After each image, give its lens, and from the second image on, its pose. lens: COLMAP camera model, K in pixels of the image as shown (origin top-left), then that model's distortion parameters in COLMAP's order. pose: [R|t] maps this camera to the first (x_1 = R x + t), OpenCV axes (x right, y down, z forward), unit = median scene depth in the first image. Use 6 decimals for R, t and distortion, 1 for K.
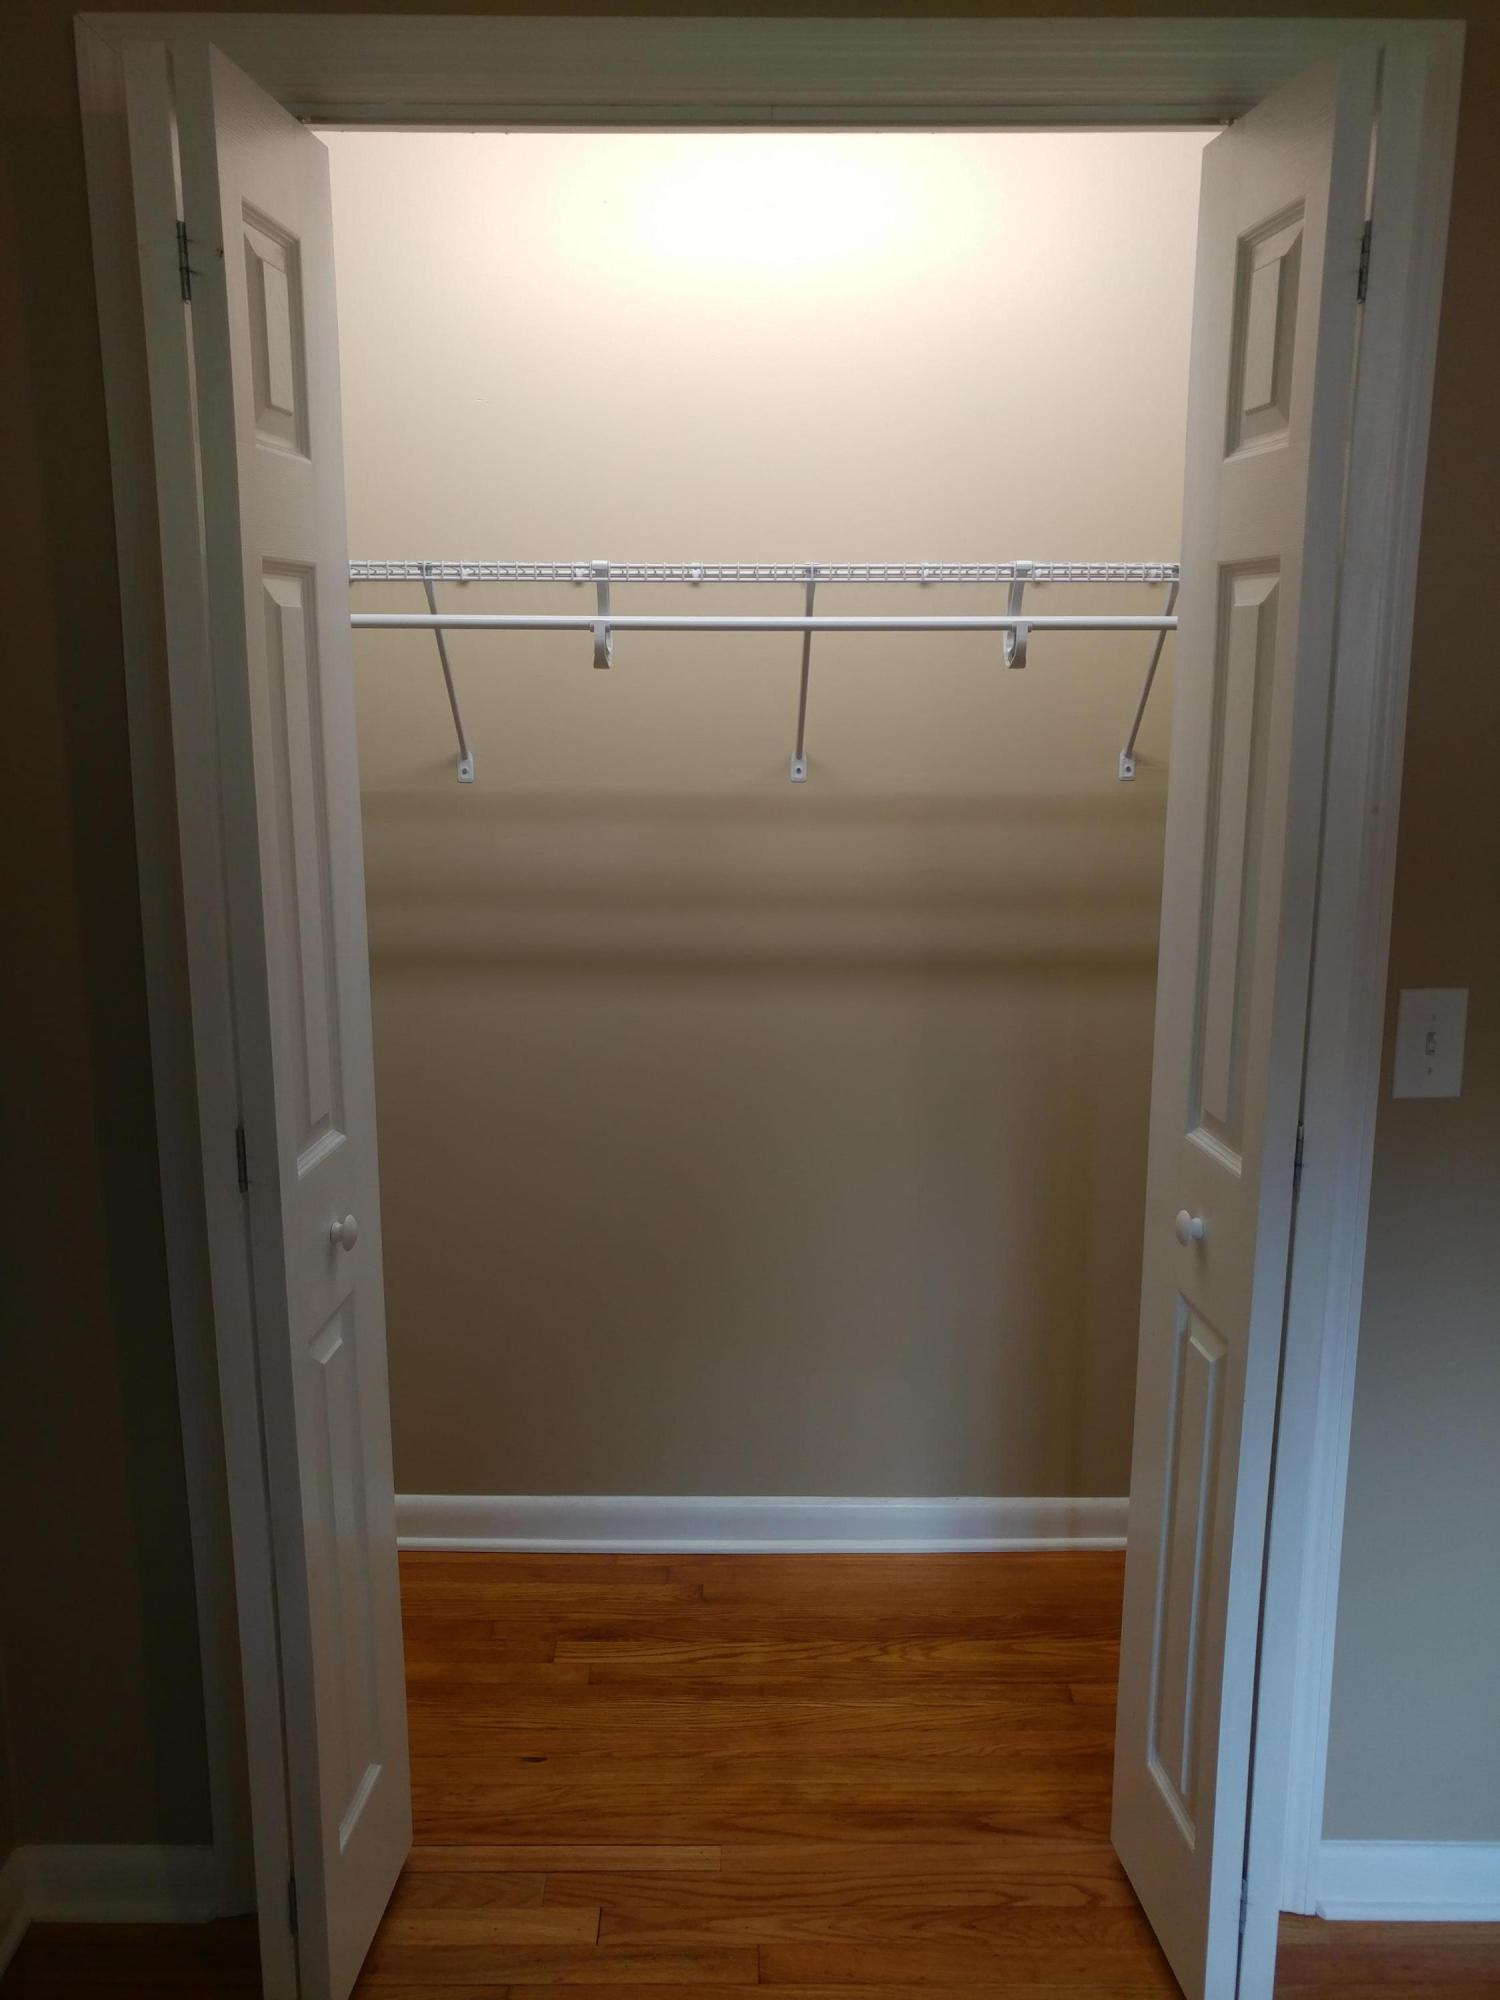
lens RADIAL K [[1665.5, 0, 750.0], [0, 1665.5, 1000.0], [0, 0, 1]] dist [0.000780, 0.010777]
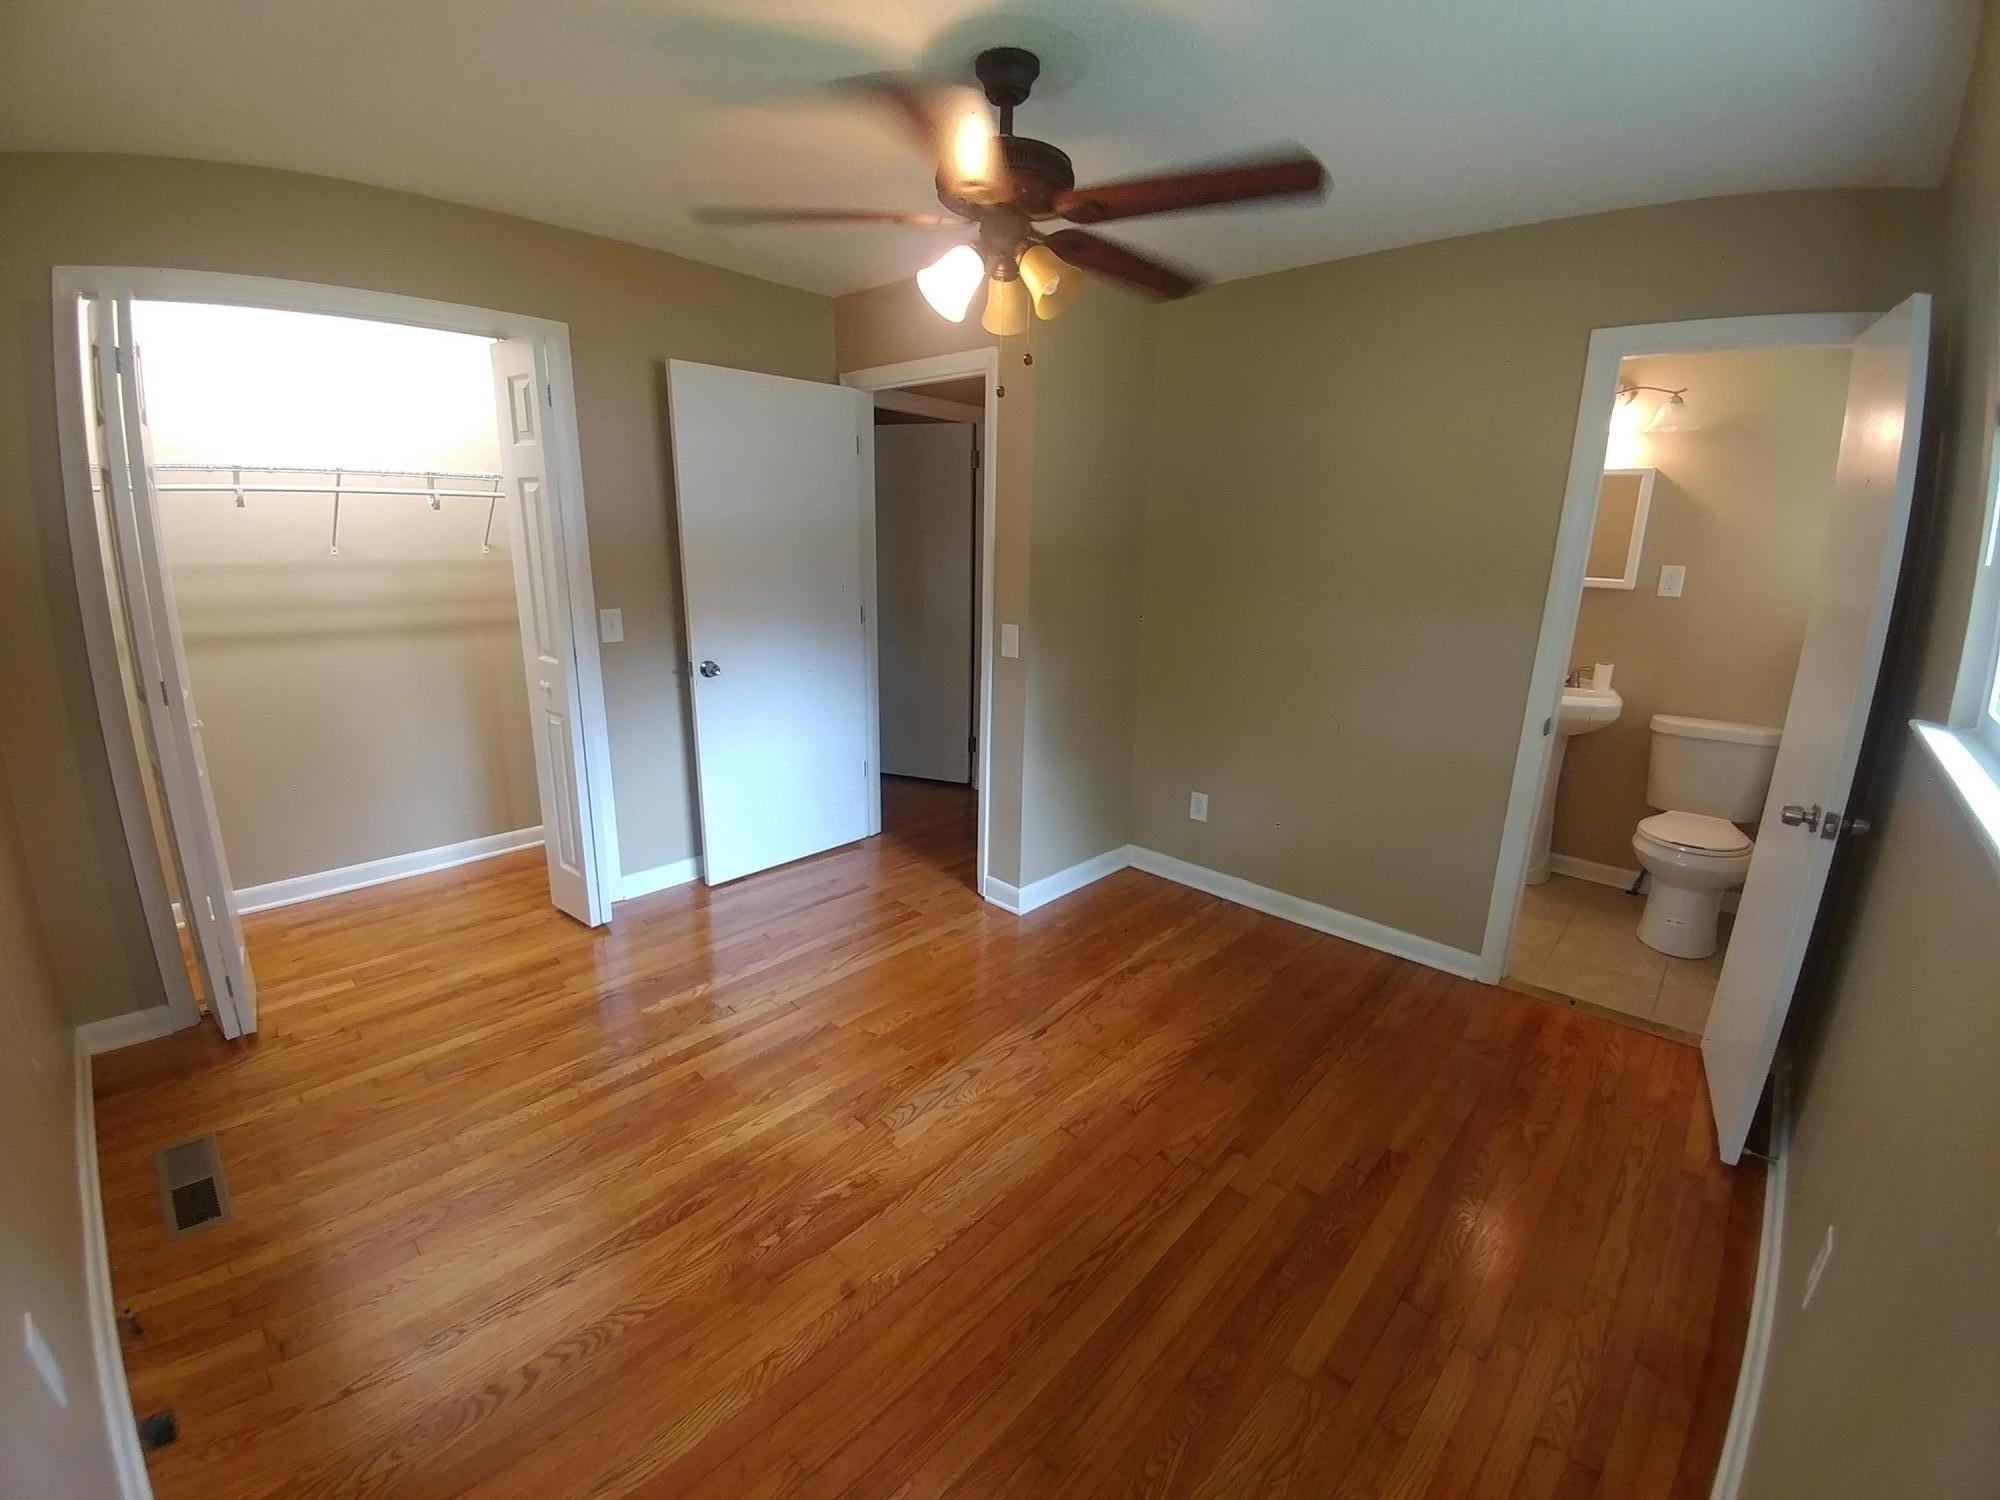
lens RADIAL K [[809.6, 0, 1024.6], [0, 809.6, 740.1], [0, 0, 1]] dist [0.001768, -0.027930]
pose [[0.673259, -0.164445, 0.720888, -0.210097], [0.116123, 0.986372, 0.116554, 0.137363], [-0.730231, 0.005241, 0.683180, -0.620108]]
